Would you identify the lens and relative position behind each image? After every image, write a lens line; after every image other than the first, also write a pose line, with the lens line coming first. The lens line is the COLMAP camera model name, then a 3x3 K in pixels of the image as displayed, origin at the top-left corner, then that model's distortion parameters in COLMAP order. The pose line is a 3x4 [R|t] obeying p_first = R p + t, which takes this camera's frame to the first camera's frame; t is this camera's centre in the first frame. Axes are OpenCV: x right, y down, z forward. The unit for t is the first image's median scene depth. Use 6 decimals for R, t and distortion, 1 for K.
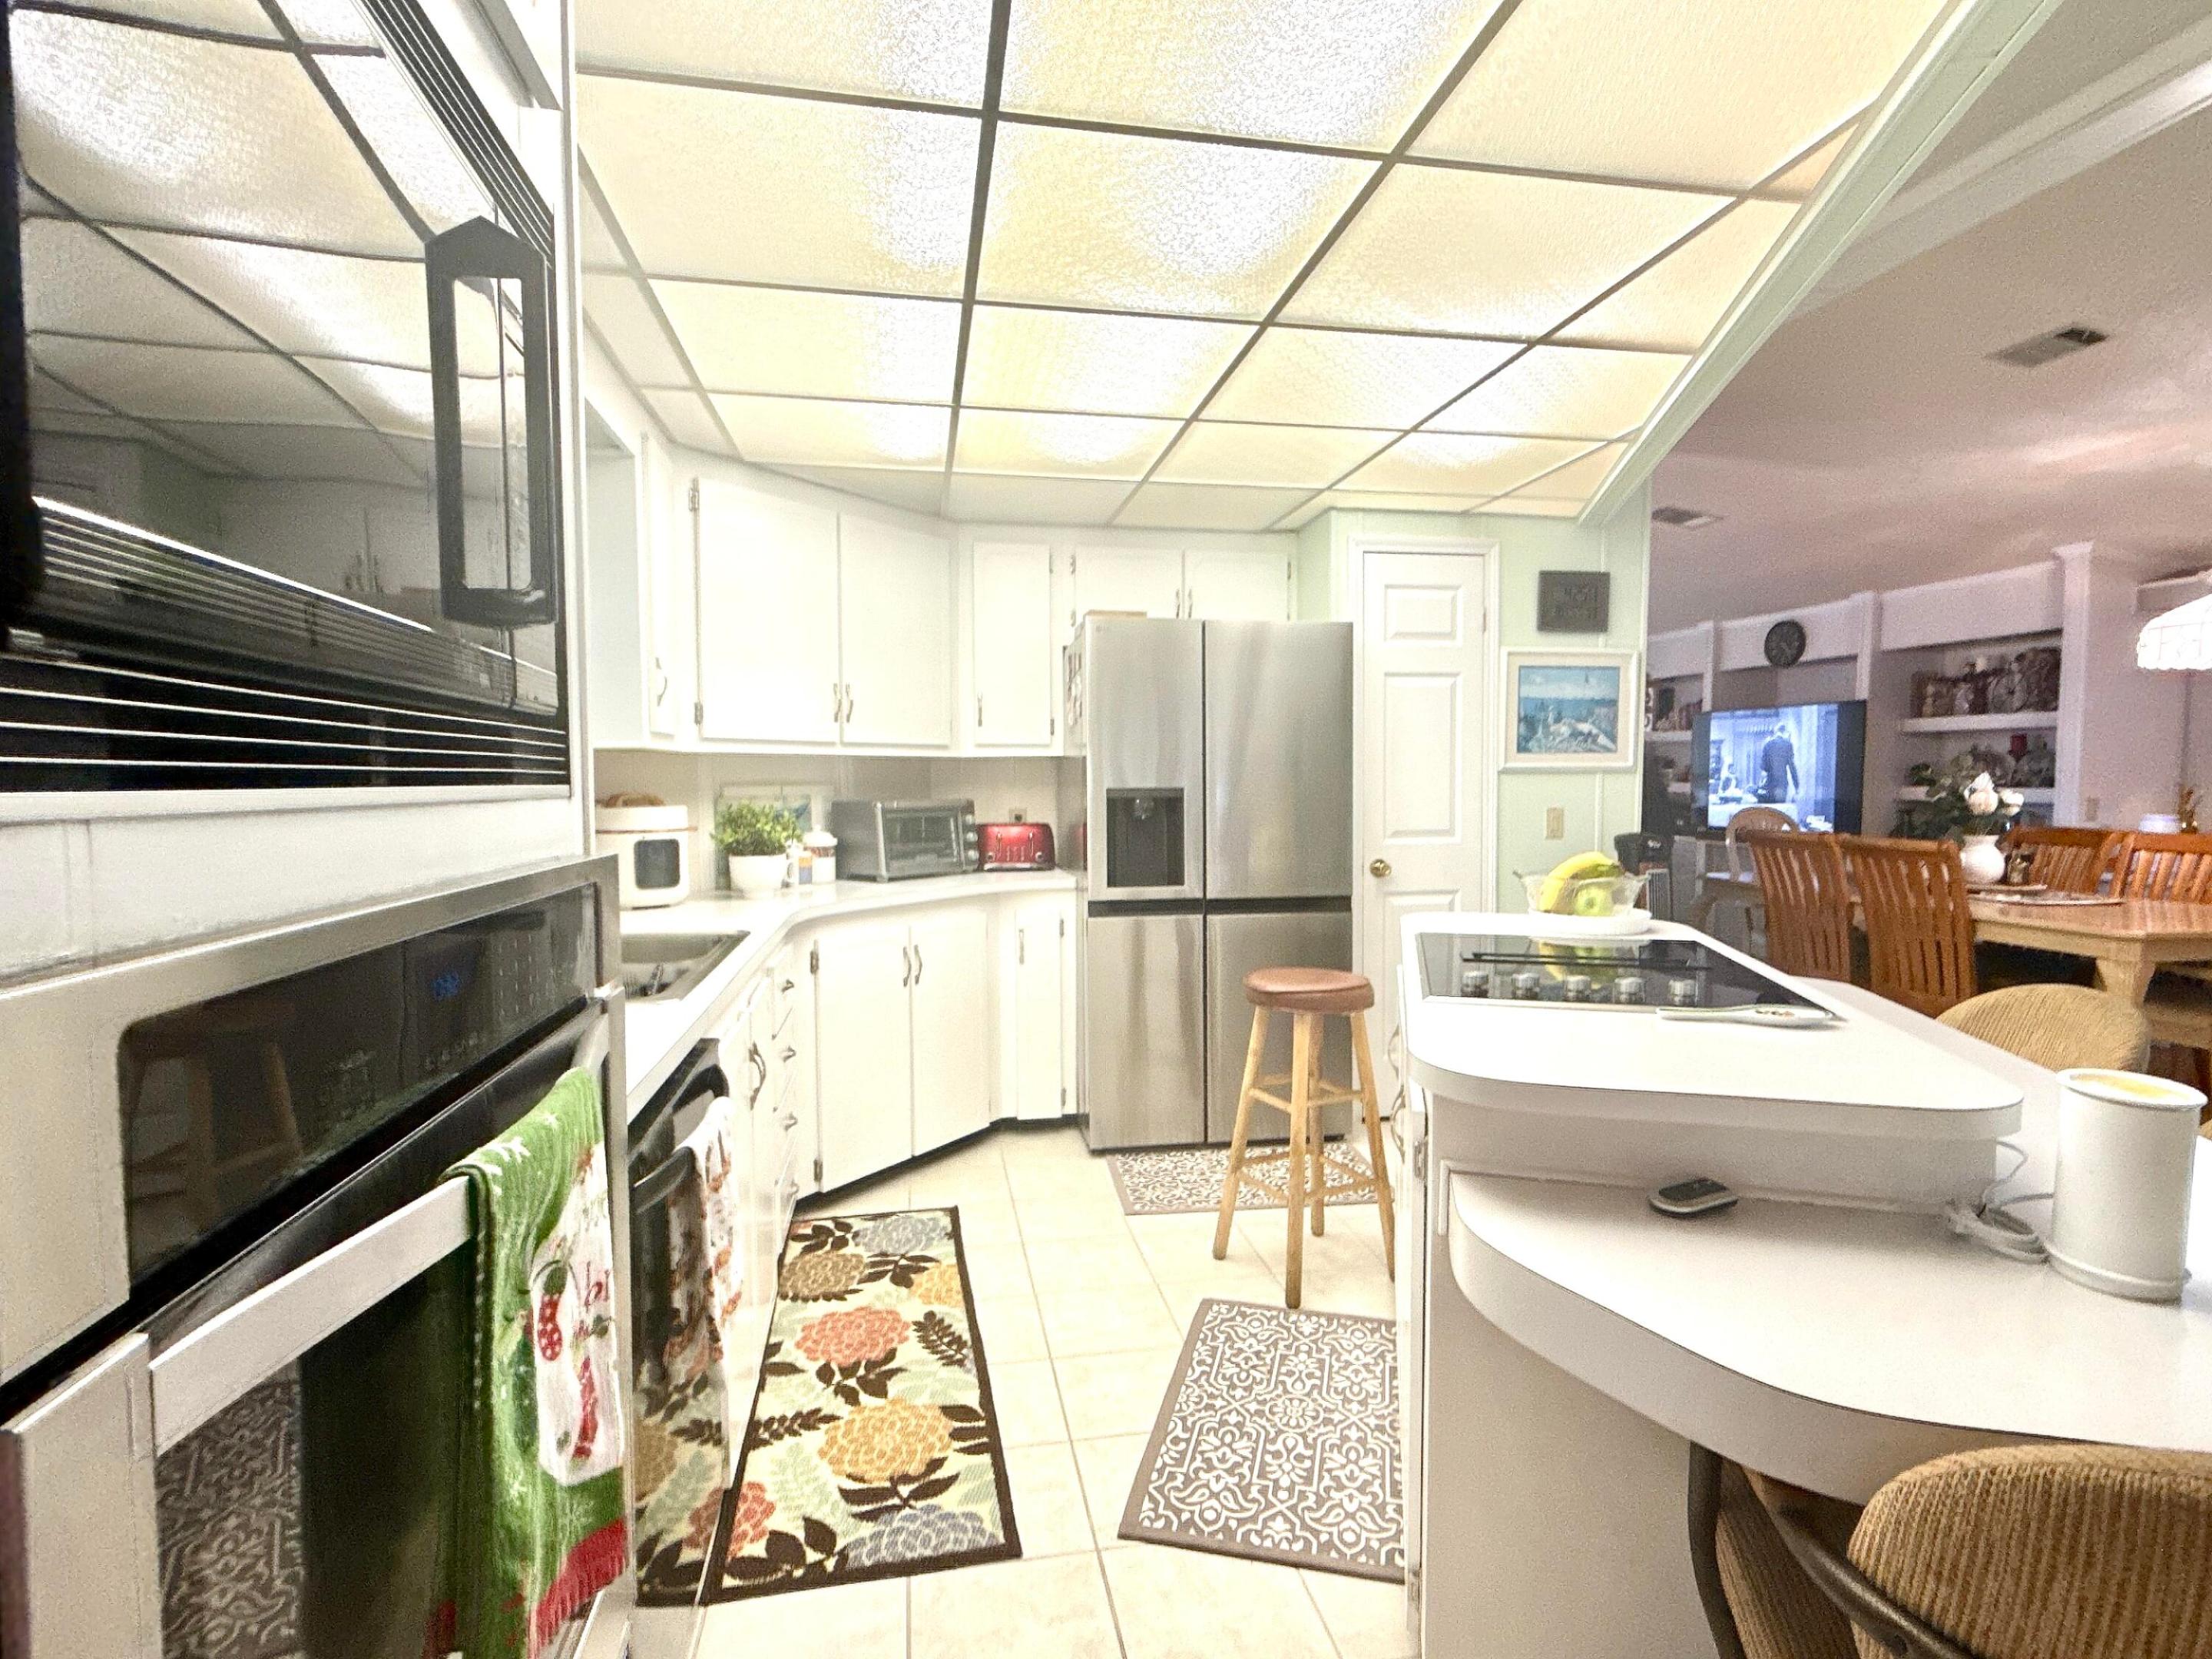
lens RADIAL K [[1094.1, 0, 1110.5], [0, 1094.1, 841.0], [0, 0, 1]] dist [-0.001838, 0.001875]
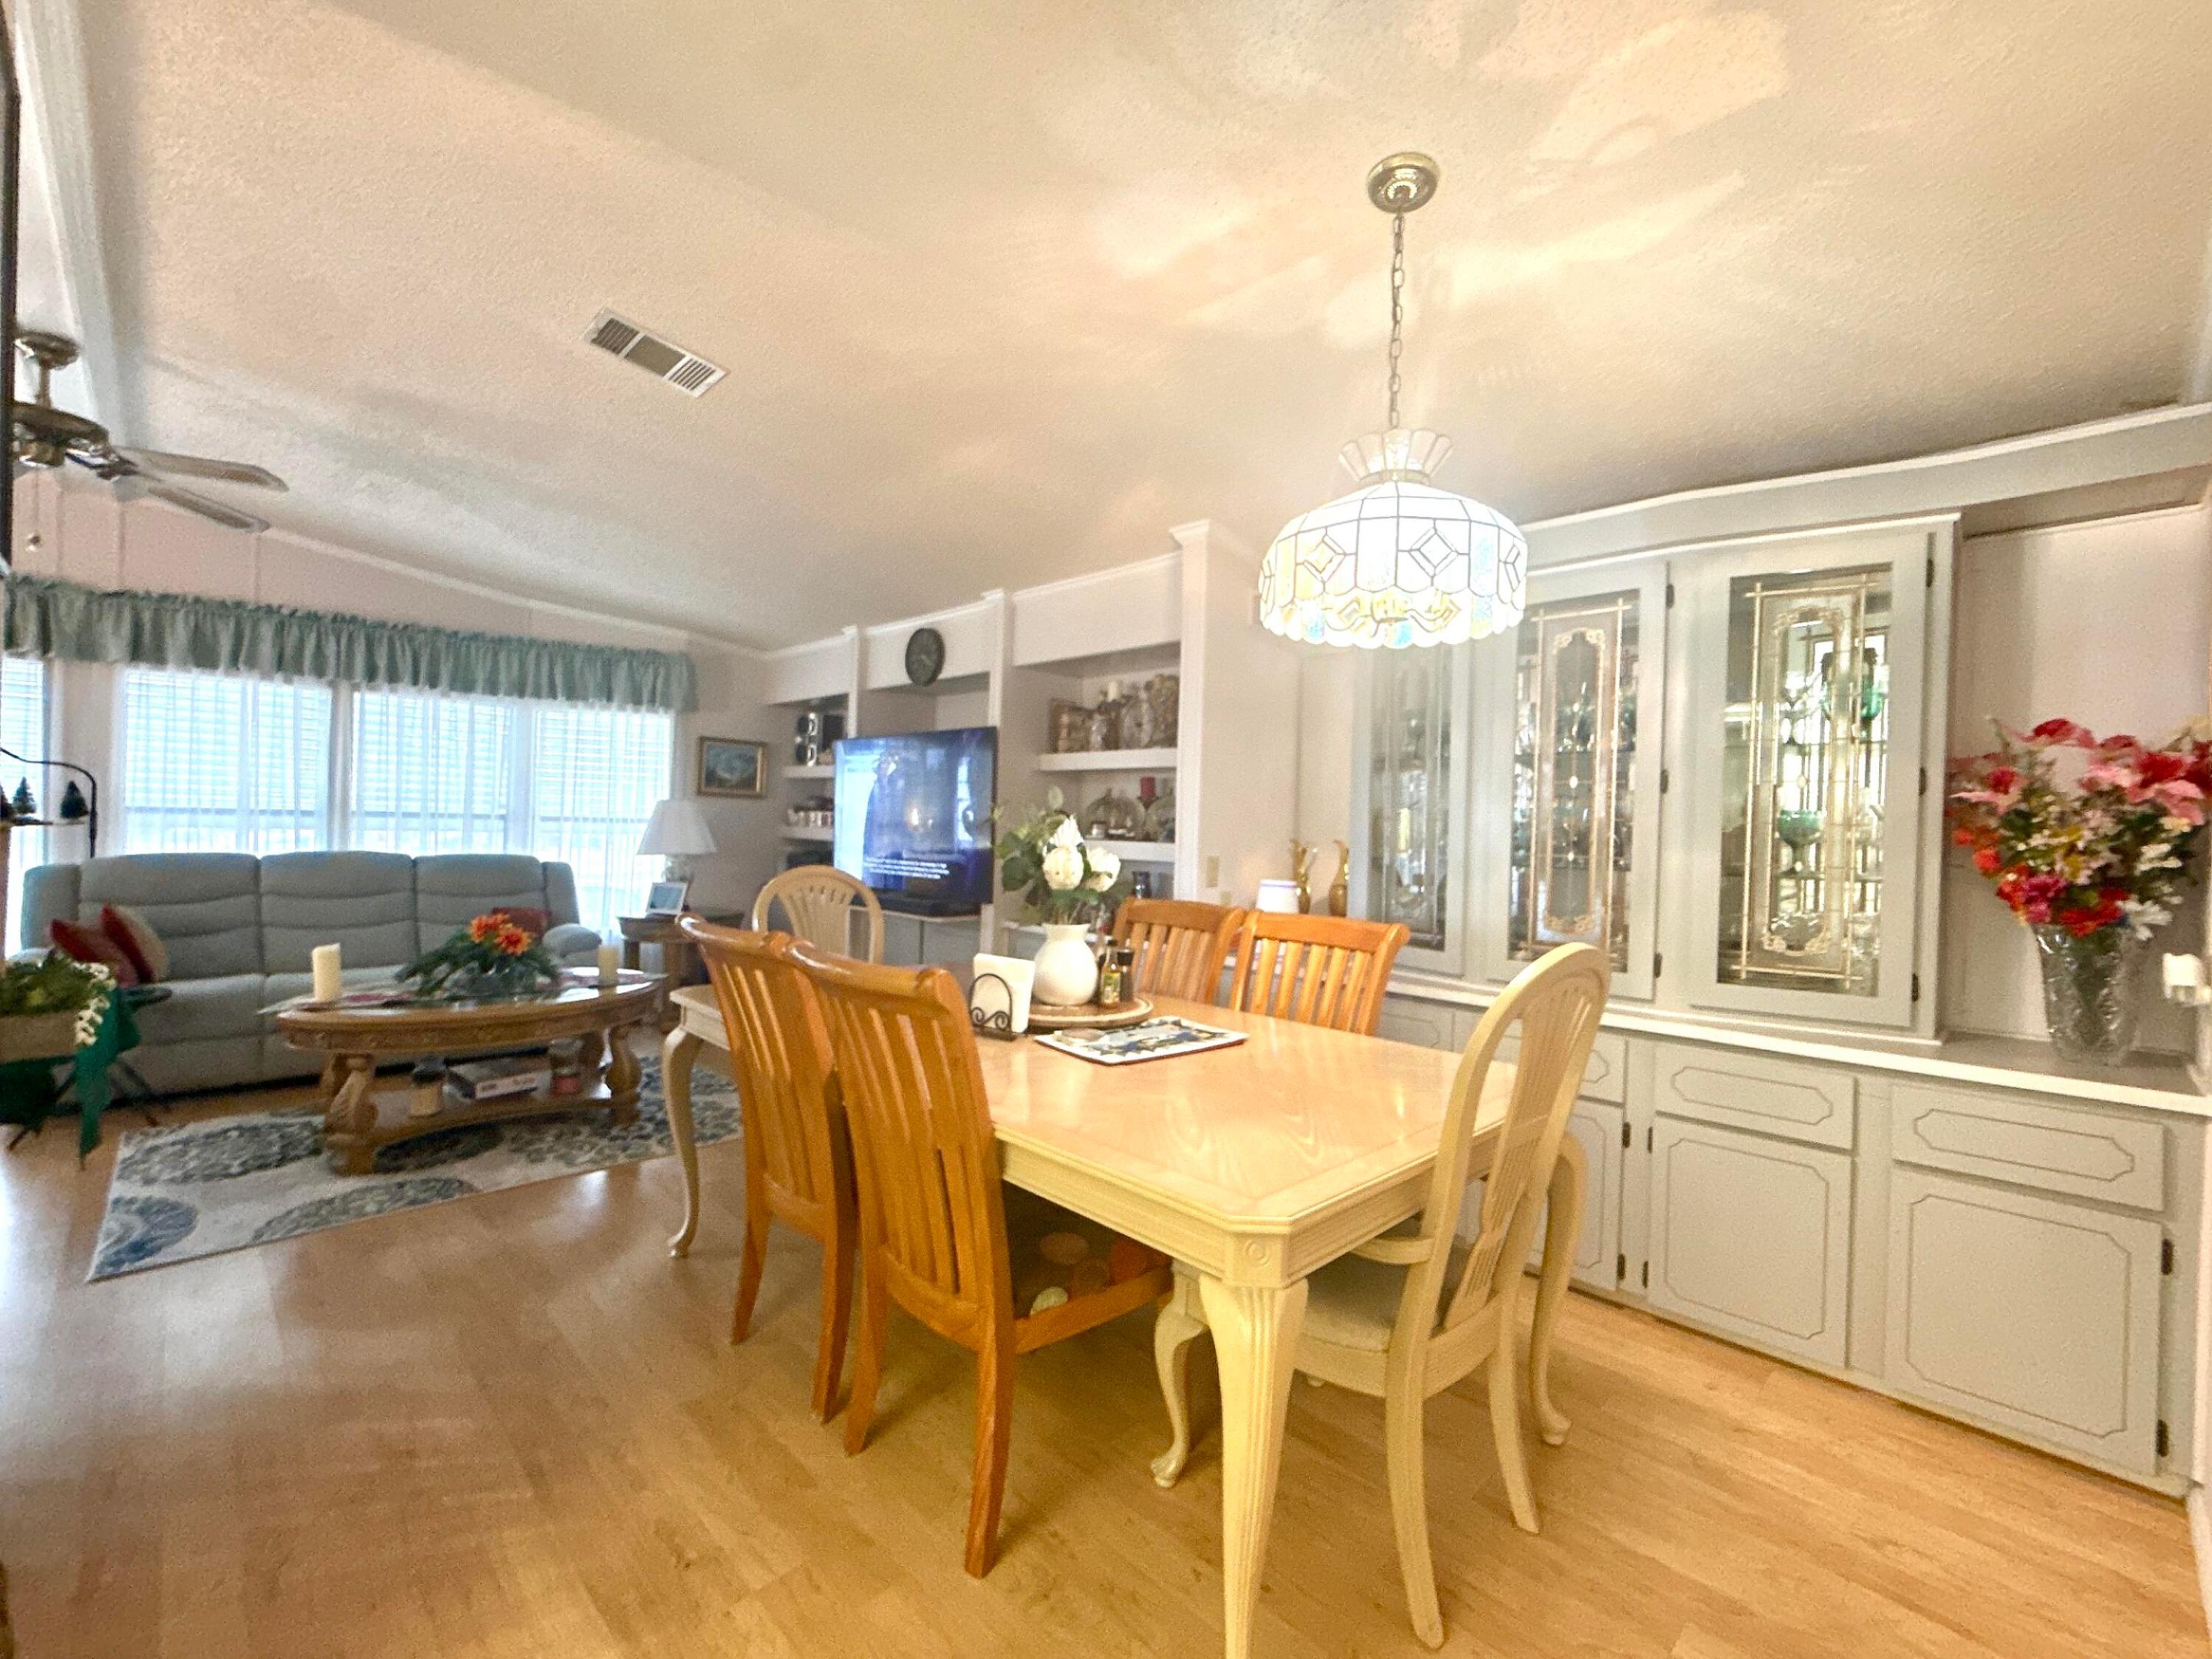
lens RADIAL K [[945.7, 0, 1103.5], [0, 945.7, 838.1], [0, 0, 1]] dist [-0.000311, -0.000700]
pose [[0.825902, 0.016716, 0.563567, 0.606980], [0.007656, 0.999136, -0.040855, -0.035077], [-0.563762, 0.038057, 0.825060, 0.654453]]
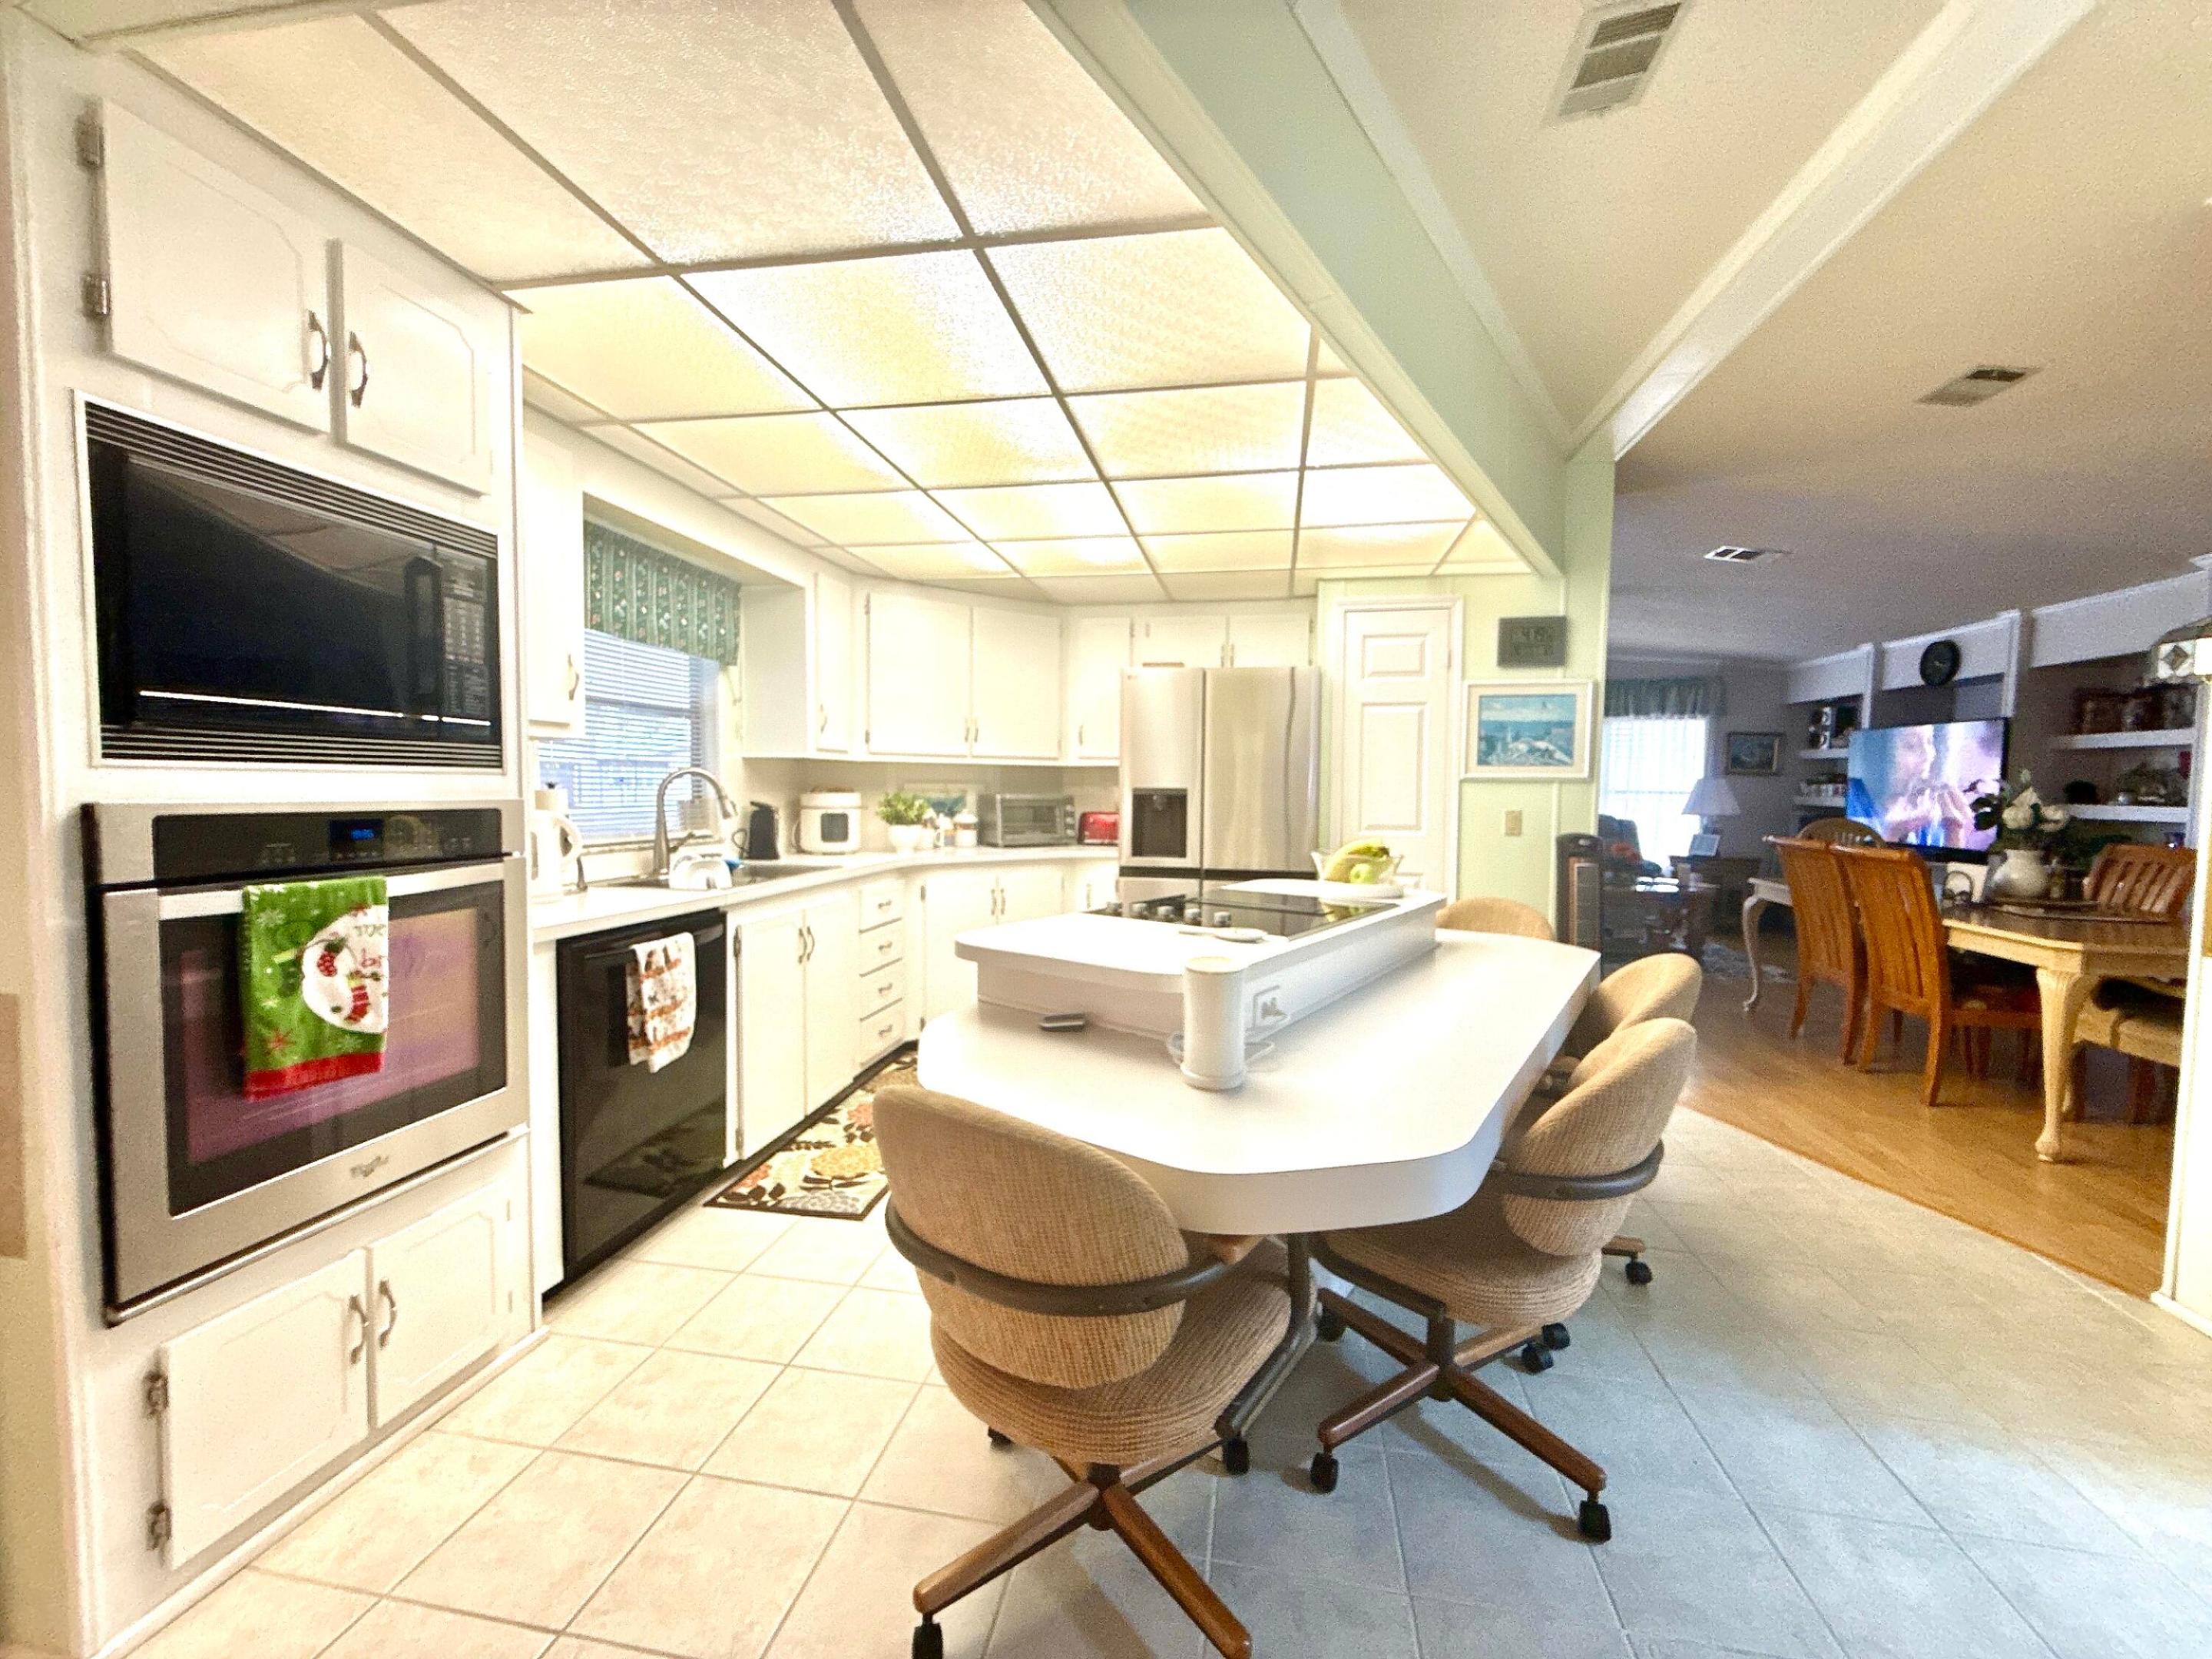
lens RADIAL K [[883.1, 0, 1112.3], [0, 883.1, 832.7], [0, 0, 1]] dist [0.000334, 0.000282]
pose [[0.935490, 0.033866, -0.351727, 0.336015], [-0.035778, 0.999359, 0.001064, 0.009074], [0.351538, 0.011589, 0.936102, -0.081211]]
